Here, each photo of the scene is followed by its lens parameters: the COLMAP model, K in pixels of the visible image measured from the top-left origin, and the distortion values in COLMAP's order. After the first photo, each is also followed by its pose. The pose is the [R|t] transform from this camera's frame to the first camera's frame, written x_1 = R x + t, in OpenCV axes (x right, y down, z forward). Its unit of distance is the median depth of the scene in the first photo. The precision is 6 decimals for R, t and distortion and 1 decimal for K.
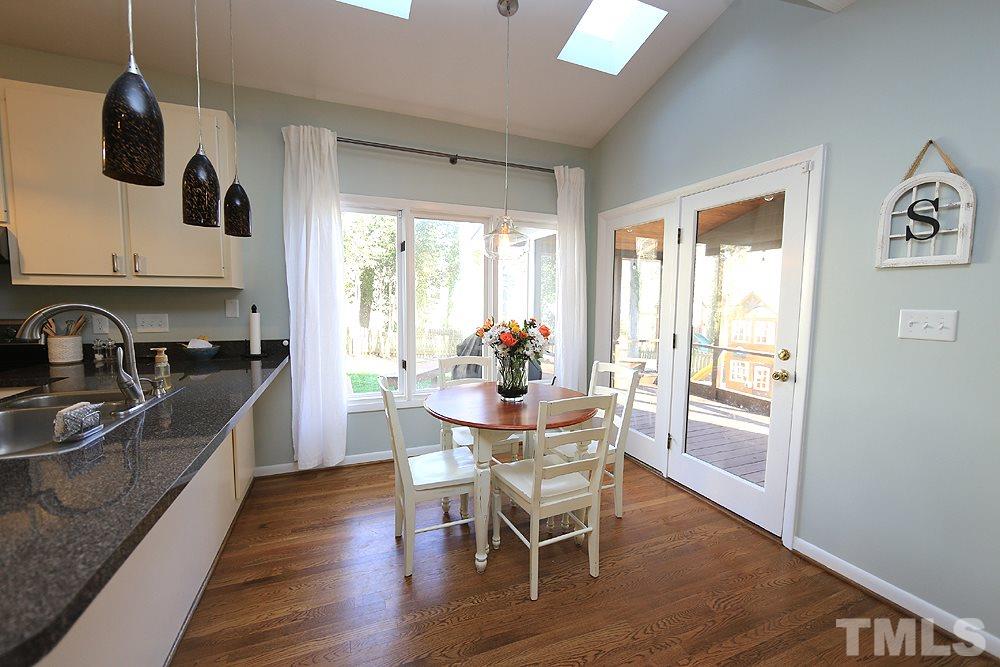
lens RADIAL K [[394.0, 0, 495.5], [0, 394.0, 332.4], [0, 0, 1]] dist [-0.001441, 0.000366]
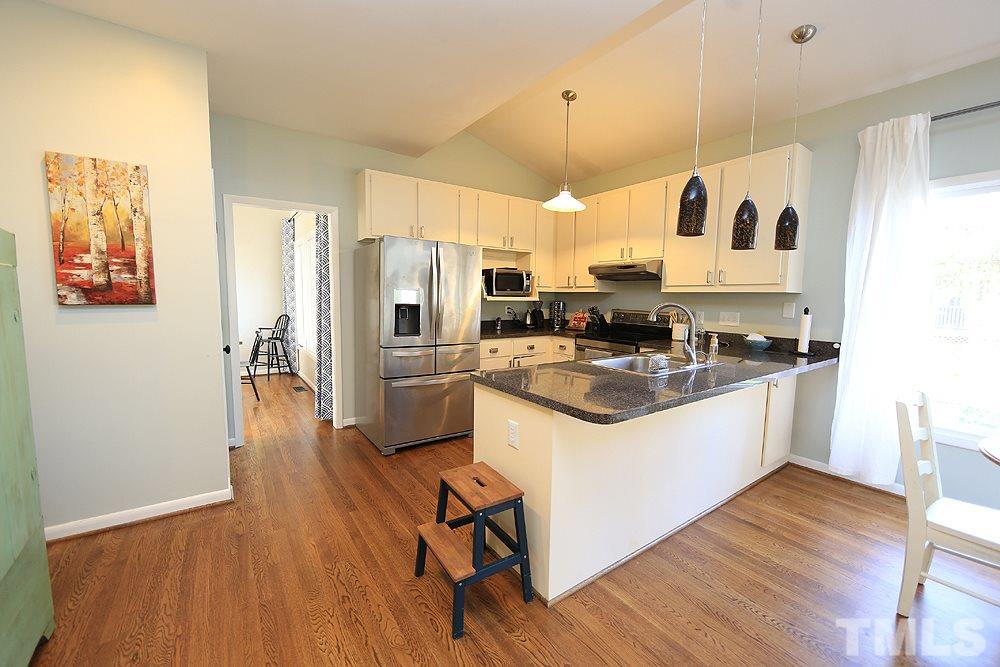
lens RADIAL K [[394.0, 0, 497.6], [0, 394.0, 332.1], [0, 0, 1]] dist [-0.001441, 0.000366]
pose [[0.238344, 0.085184, -0.967438, 0.285818], [-0.093062, 0.993565, 0.064557, 0.008978], [0.966712, 0.074645, 0.244738, -0.115869]]
